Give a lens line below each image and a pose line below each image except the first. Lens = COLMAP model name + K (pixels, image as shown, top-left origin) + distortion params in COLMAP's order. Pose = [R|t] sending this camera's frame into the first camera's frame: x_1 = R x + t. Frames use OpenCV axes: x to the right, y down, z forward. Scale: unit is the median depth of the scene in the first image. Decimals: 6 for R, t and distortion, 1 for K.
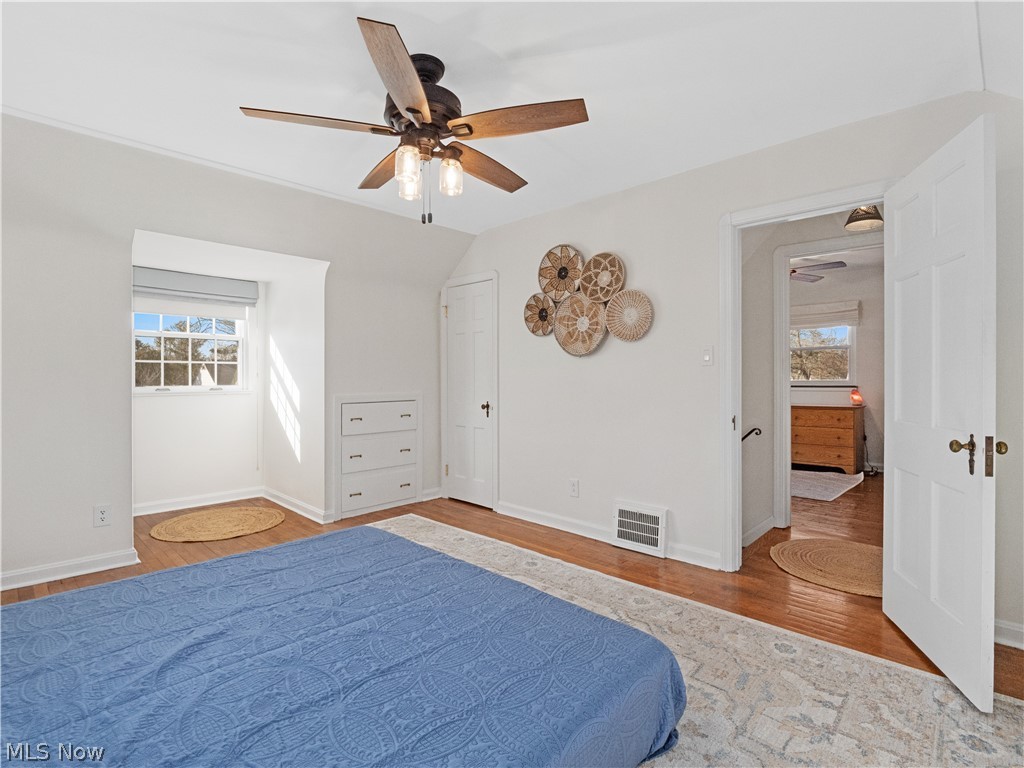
lens RADIAL K [[480.9, 0, 512.0], [0, 480.9, 384.0], [0, 0, 1]] dist [-0.003304, -0.000780]
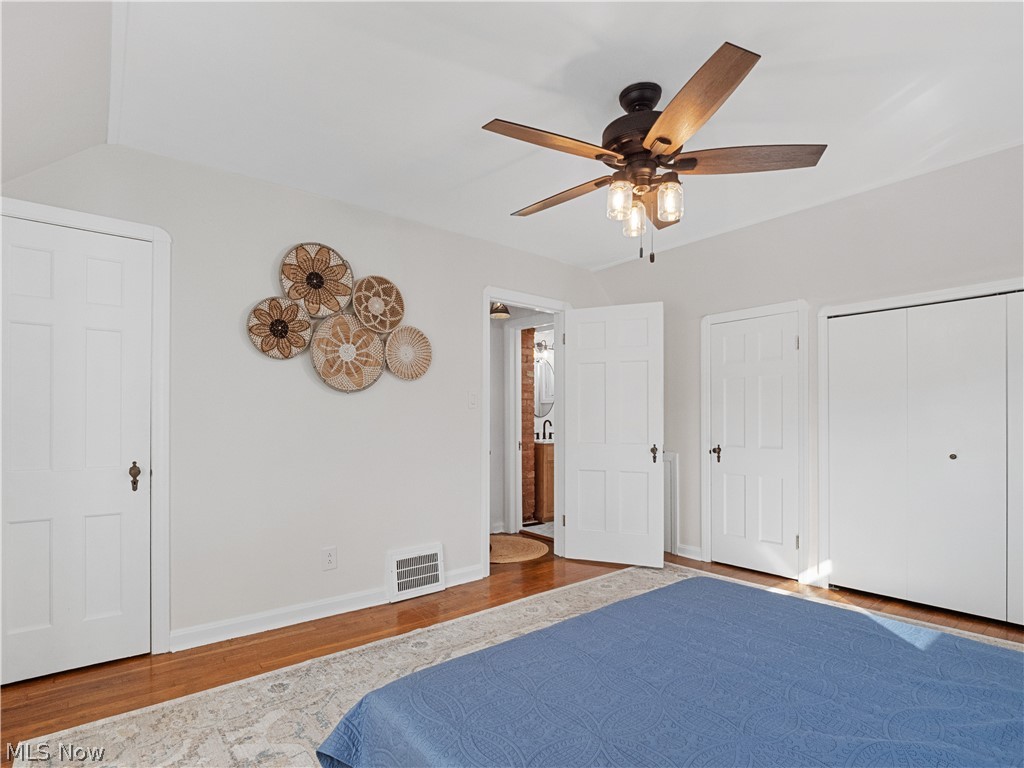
lens RADIAL K [[547.7, 0, 513.2], [0, 547.7, 409.7], [0, 0, 1]] dist [-0.001239, -0.000652]
pose [[0.121948, 0.002765, 0.992533, -0.752618], [-0.003591, 0.999991, -0.002344, -0.027200], [-0.992530, -0.003279, 0.121956, 0.614835]]
